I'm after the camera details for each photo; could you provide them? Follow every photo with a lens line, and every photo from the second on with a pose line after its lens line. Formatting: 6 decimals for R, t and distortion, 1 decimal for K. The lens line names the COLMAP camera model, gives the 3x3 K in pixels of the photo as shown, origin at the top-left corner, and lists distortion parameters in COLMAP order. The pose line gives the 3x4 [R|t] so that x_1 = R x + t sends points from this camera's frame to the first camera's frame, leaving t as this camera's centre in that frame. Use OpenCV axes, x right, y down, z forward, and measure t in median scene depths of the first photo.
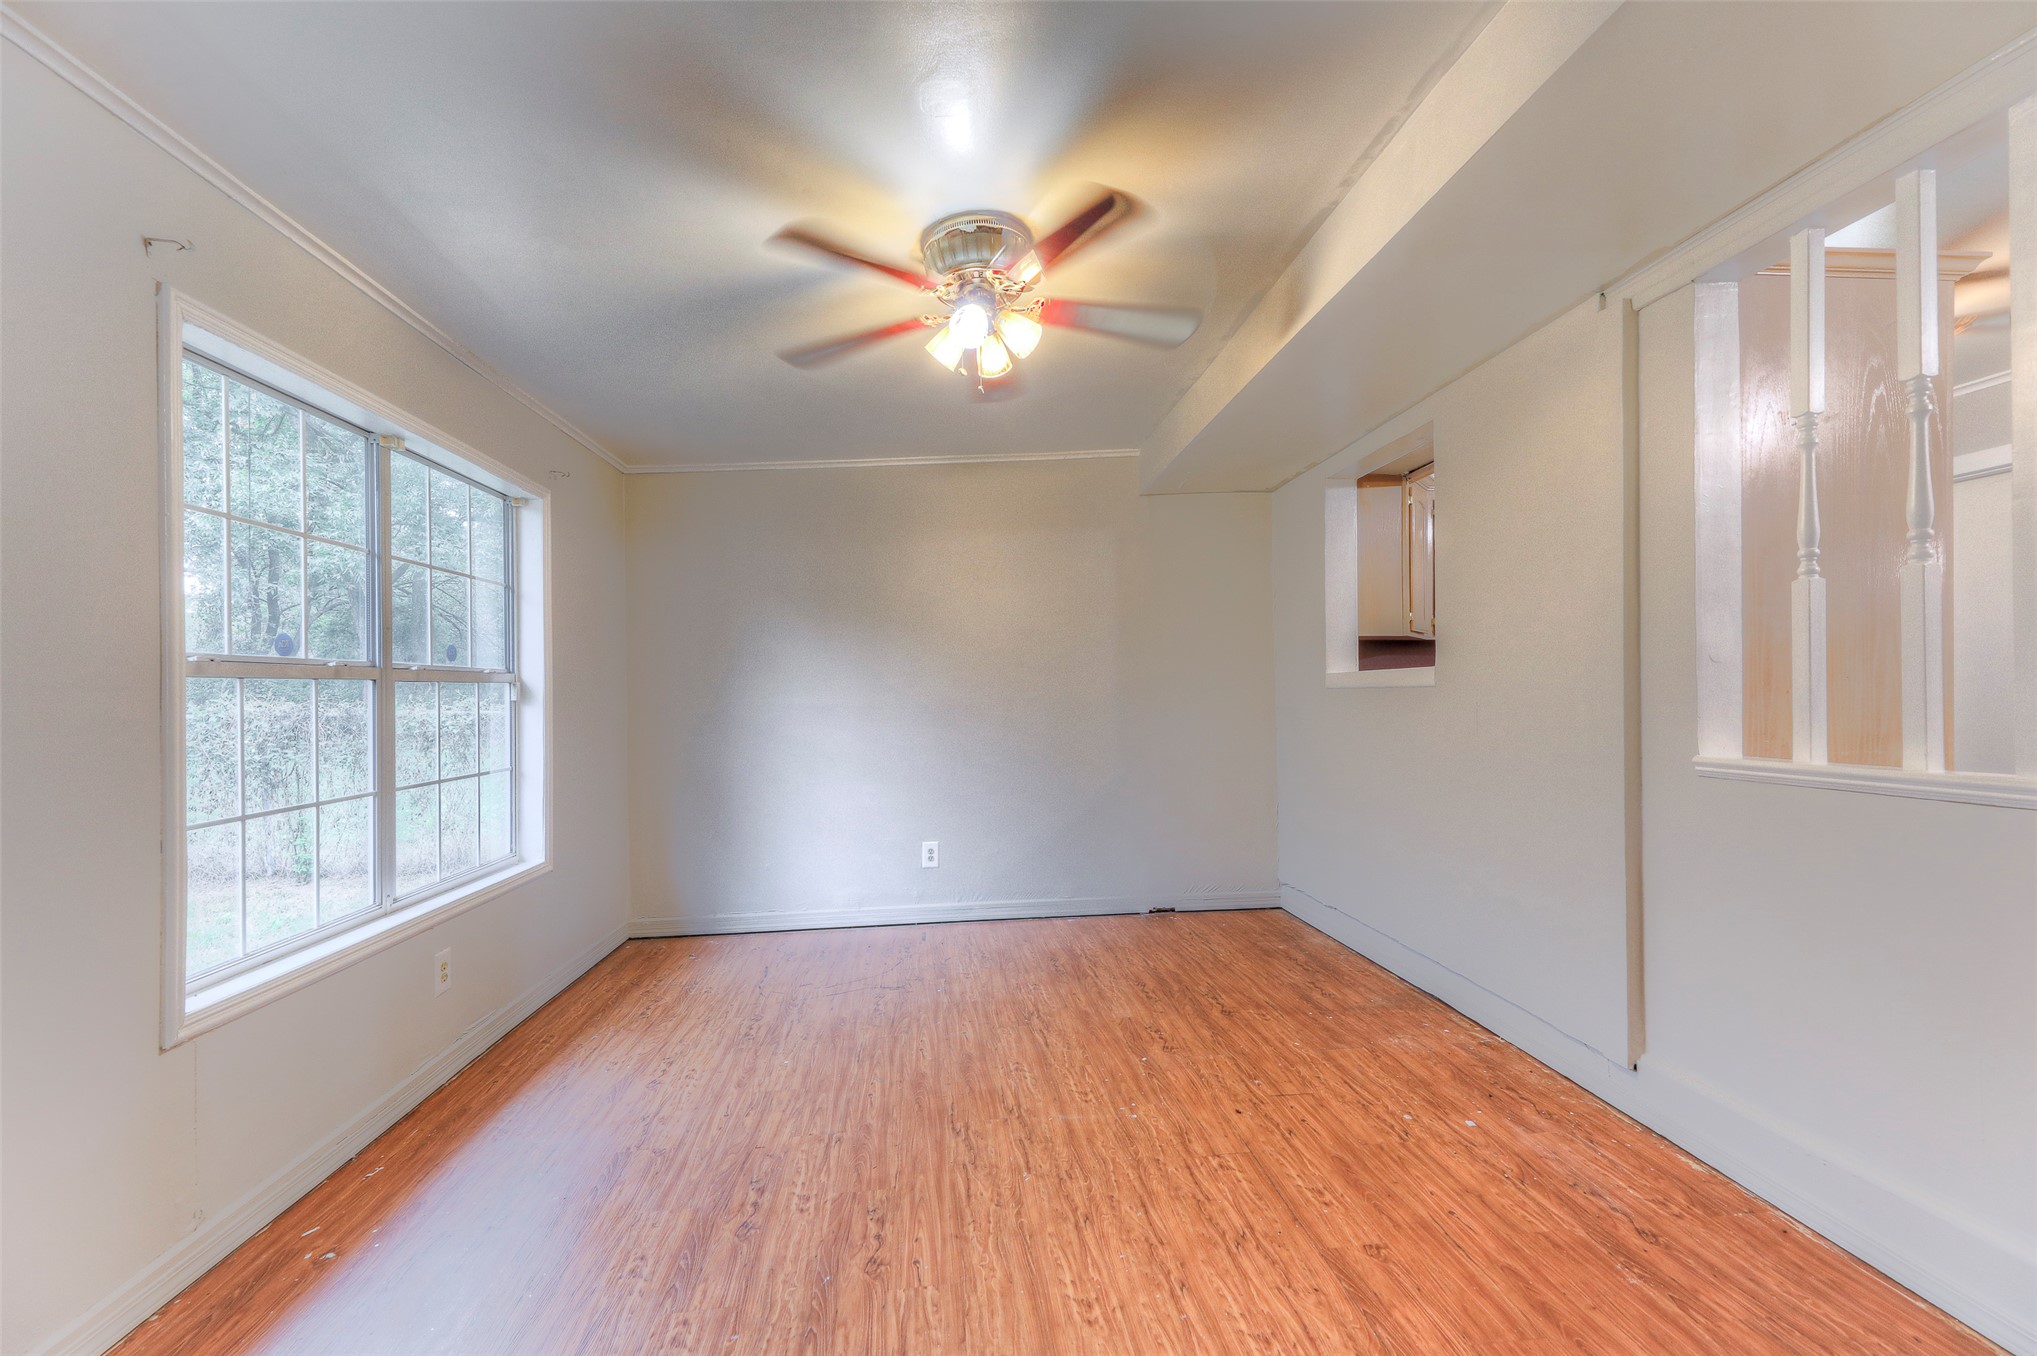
lens RADIAL K [[819.2, 0, 1012.3], [0, 819.2, 691.9], [0, 0, 1]] dist [0.015370, -0.005547]
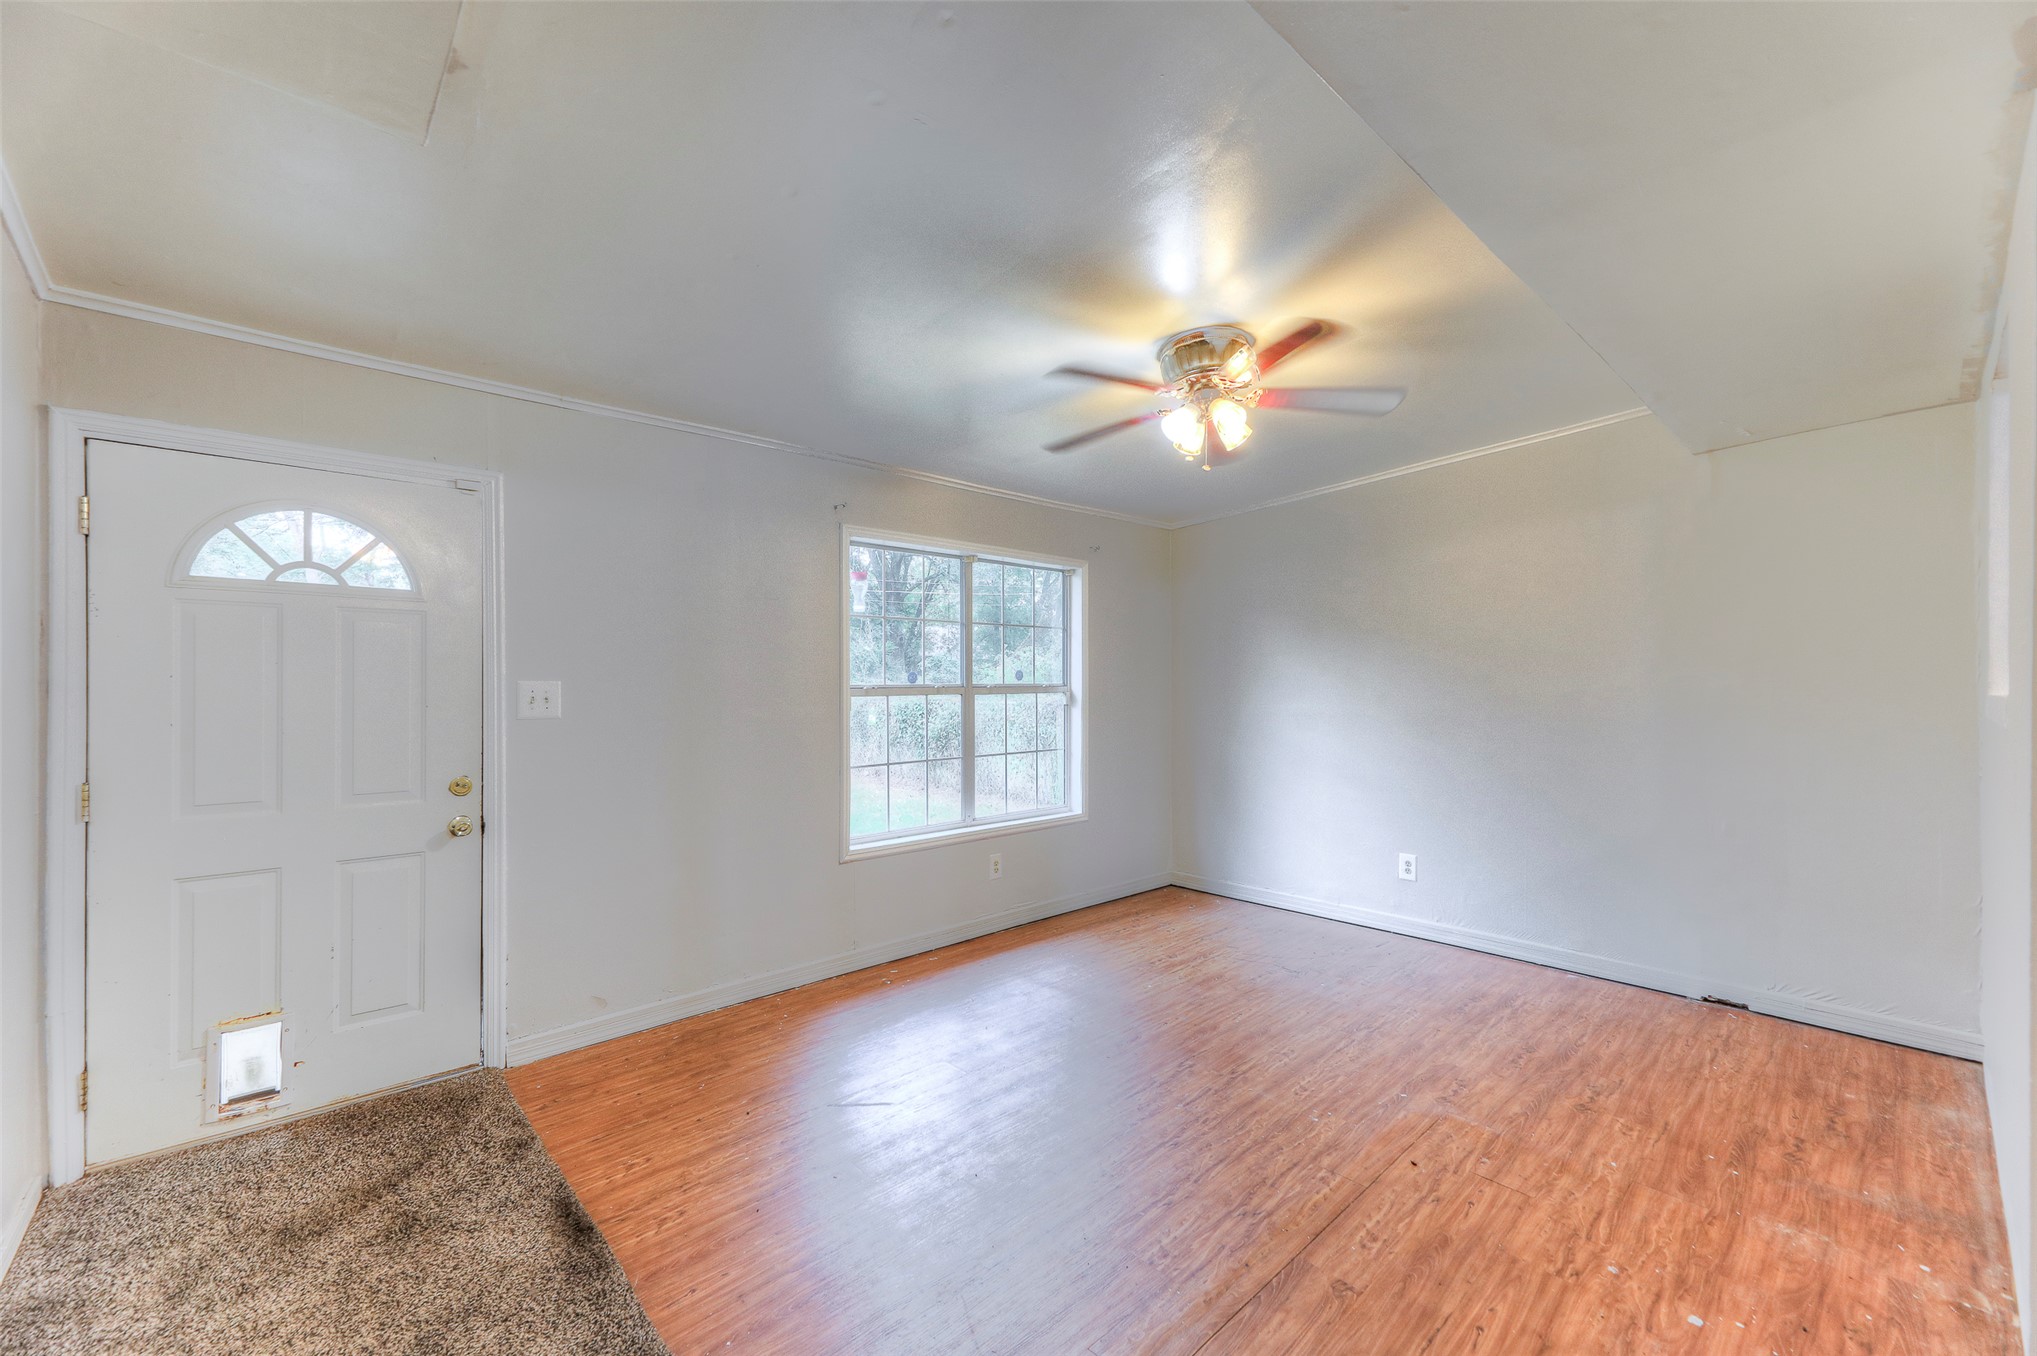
lens RADIAL K [[803.8, 0, 1000.3], [0, 803.8, 685.1], [0, 0, 1]] dist [0.019021, -0.005385]
pose [[0.585852, 0.011535, -0.810336, 0.566145], [-0.002070, 0.999917, 0.012737, -0.046784], [0.810416, -0.005785, 0.585827, 0.039070]]
